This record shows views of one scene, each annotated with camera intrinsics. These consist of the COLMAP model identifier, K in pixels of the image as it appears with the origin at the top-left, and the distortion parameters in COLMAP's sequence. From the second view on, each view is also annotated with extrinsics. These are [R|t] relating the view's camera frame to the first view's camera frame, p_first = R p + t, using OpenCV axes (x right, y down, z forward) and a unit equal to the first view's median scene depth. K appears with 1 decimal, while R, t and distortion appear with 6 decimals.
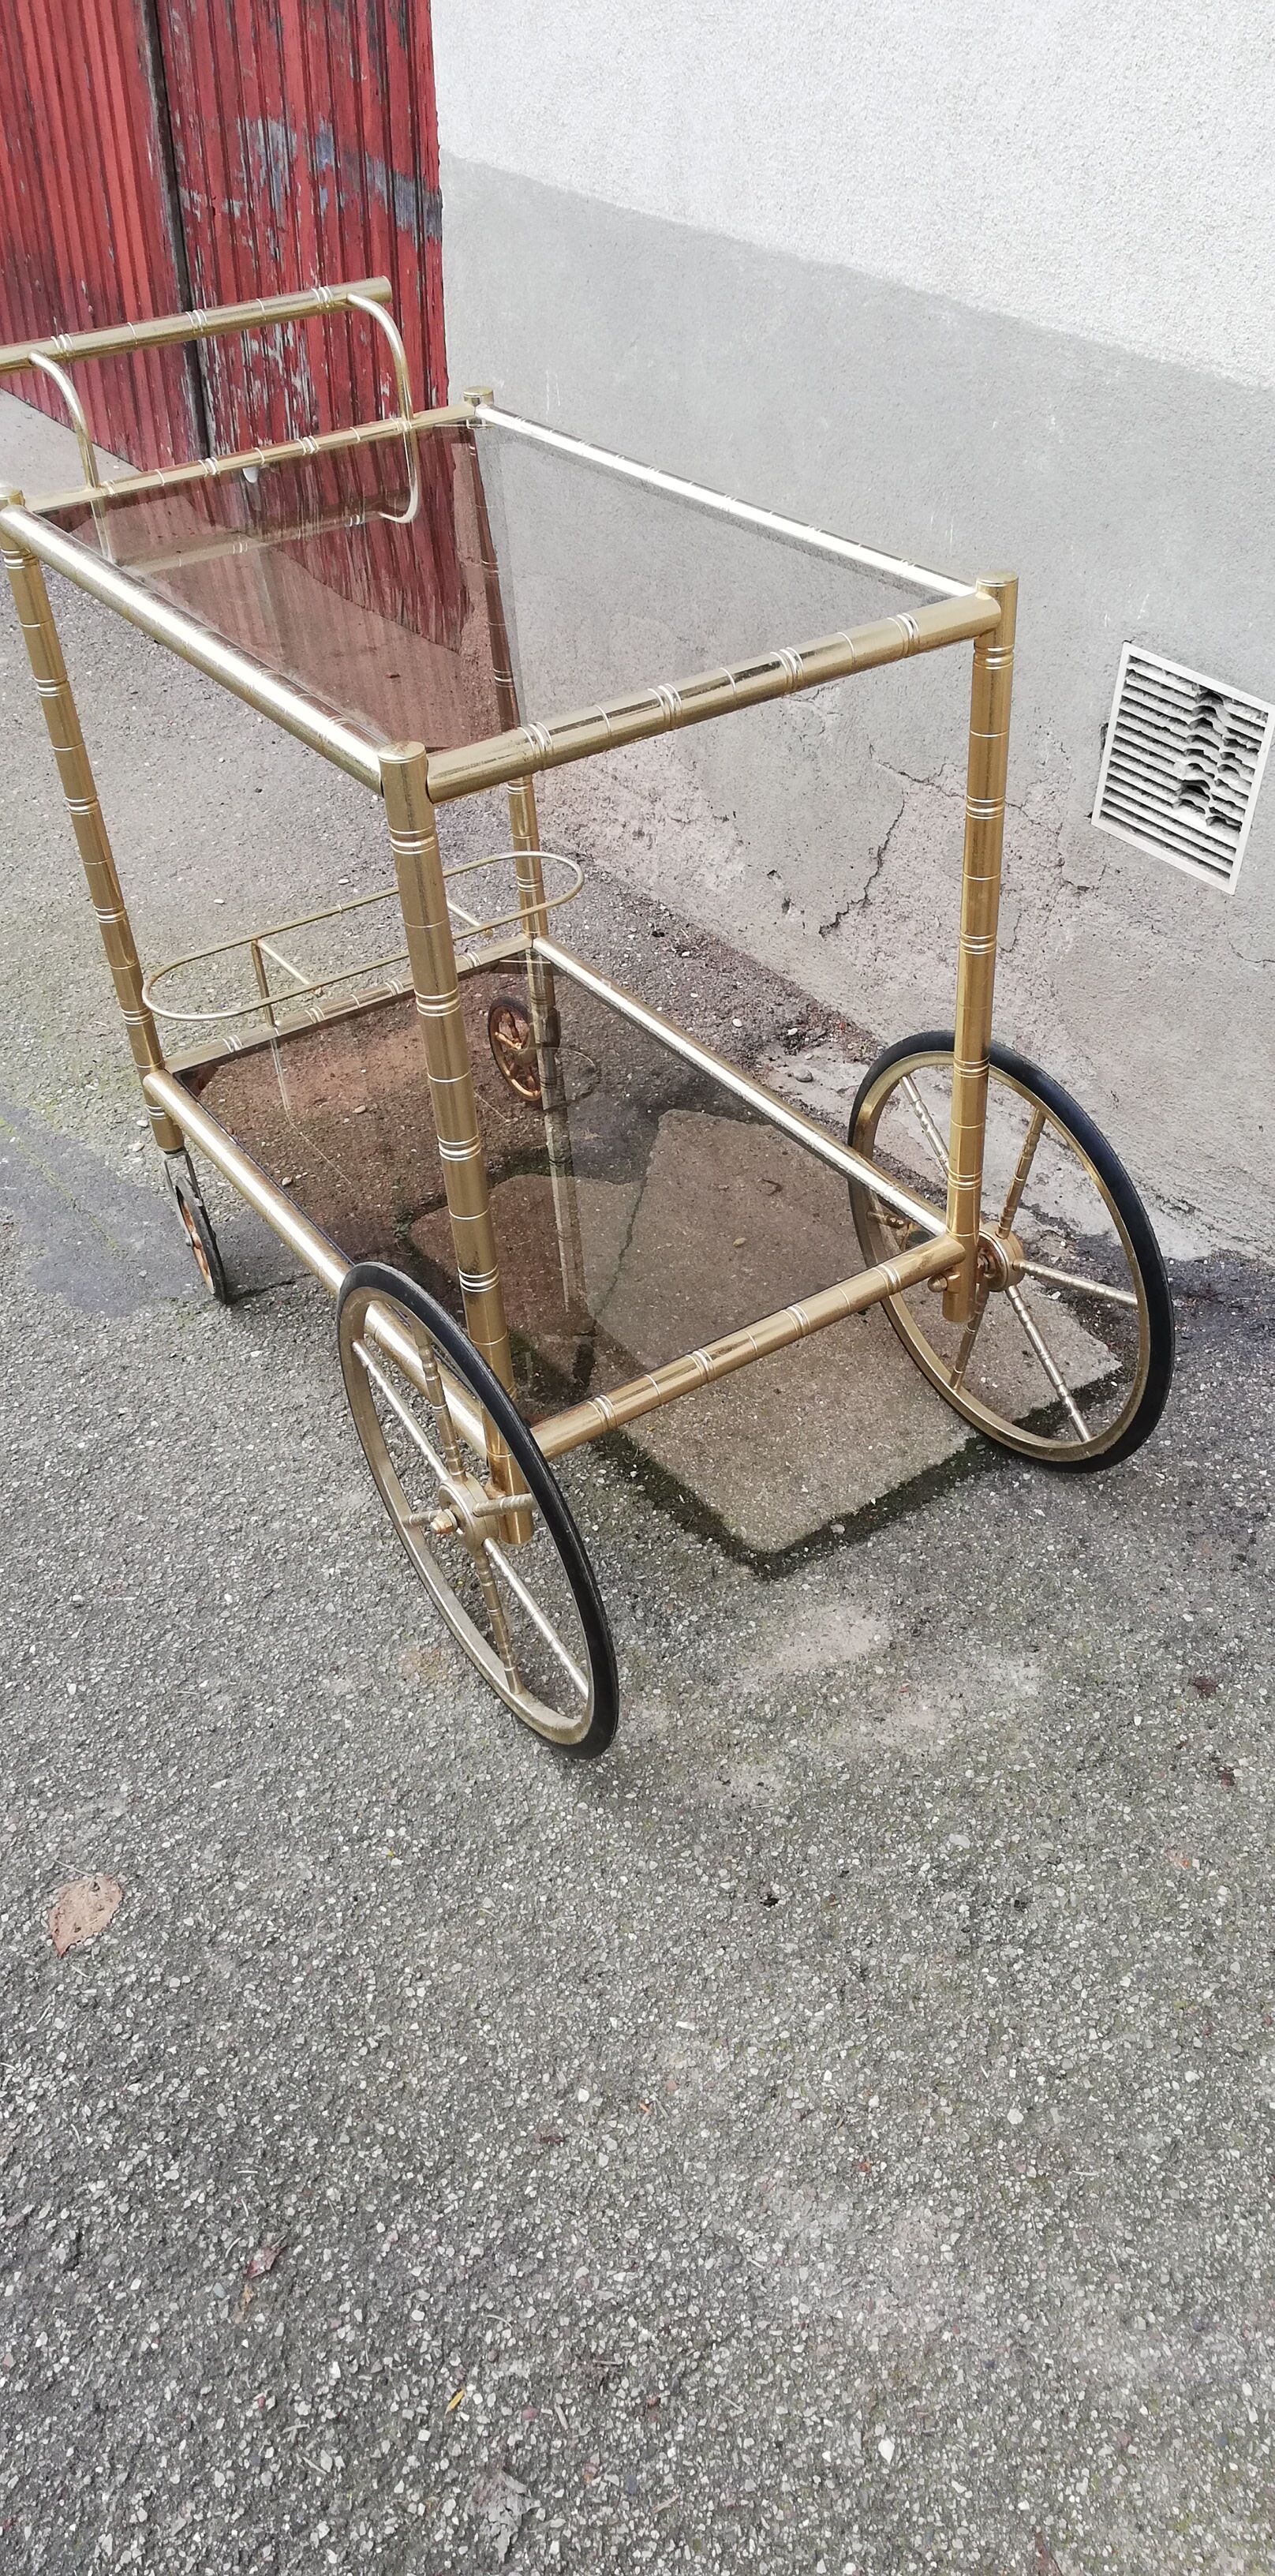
lens RADIAL K [[1975.9, 0, 637.3], [0, 1975.9, 1292.3], [0, 0, 1]] dist [0.040841, -0.066345]
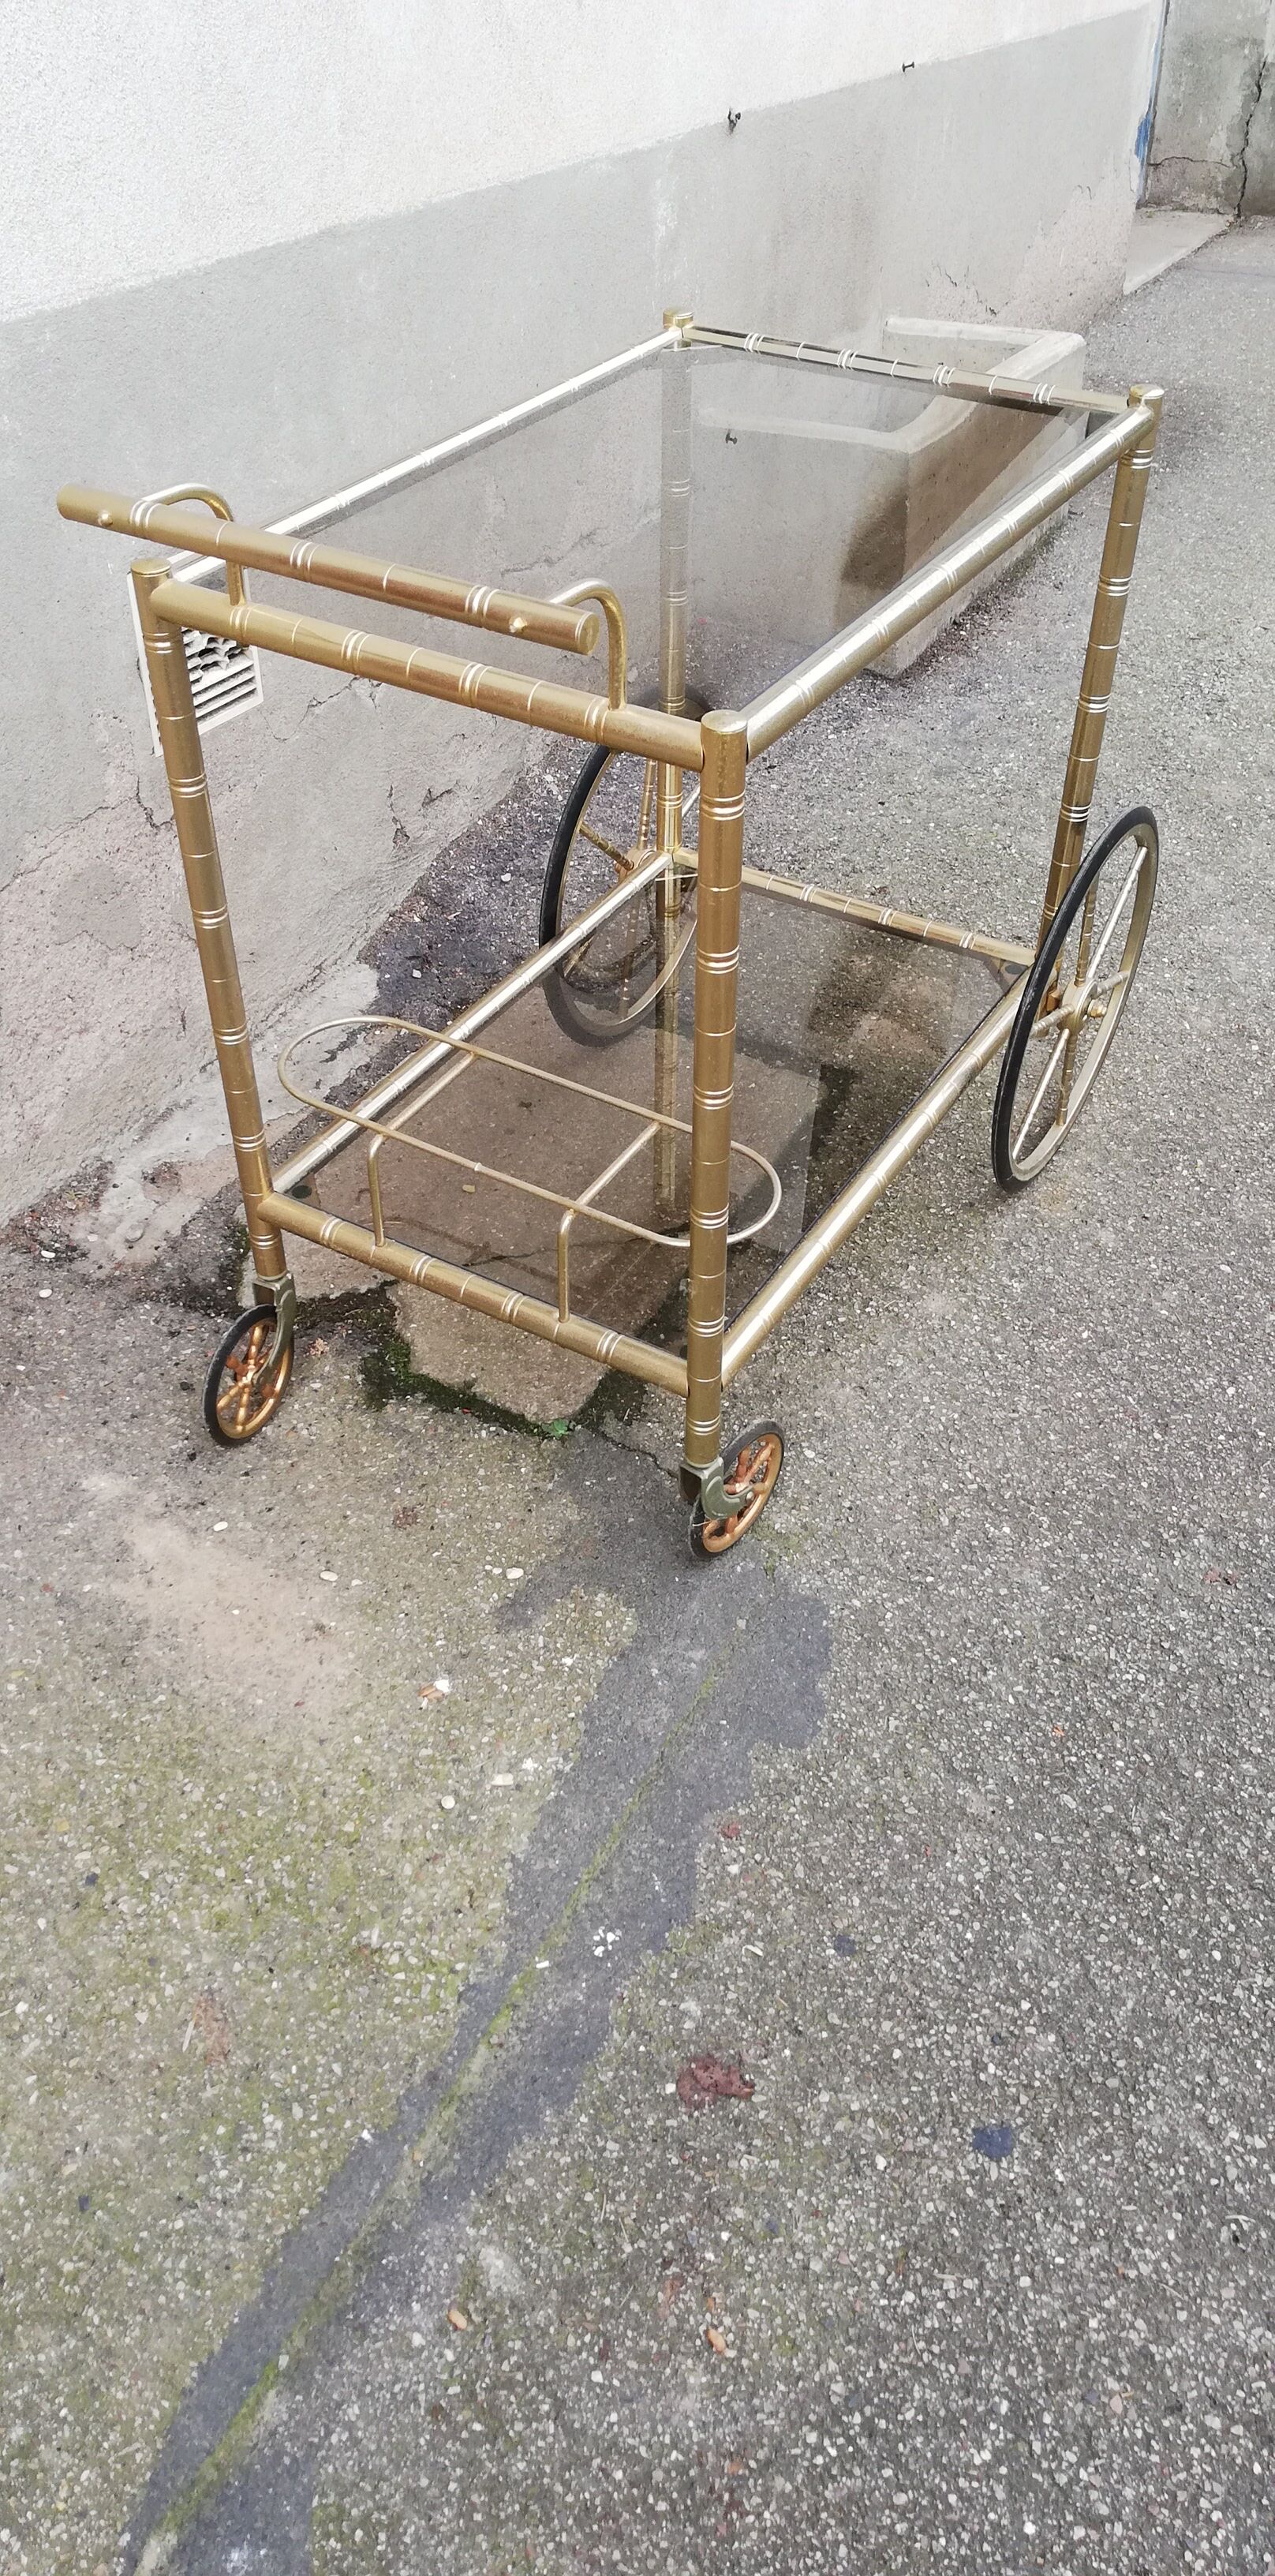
lens RADIAL K [[1975.9, 0, 674.6], [0, 1975.9, 1286.2], [0, 0, 1]] dist [0.040841, -0.066345]
pose [[-0.456315, -0.538349, 0.708489, -0.854171], [0.552660, 0.452556, 0.699828, -0.753252], [-0.697383, 0.710896, 0.091016, 1.000408]]
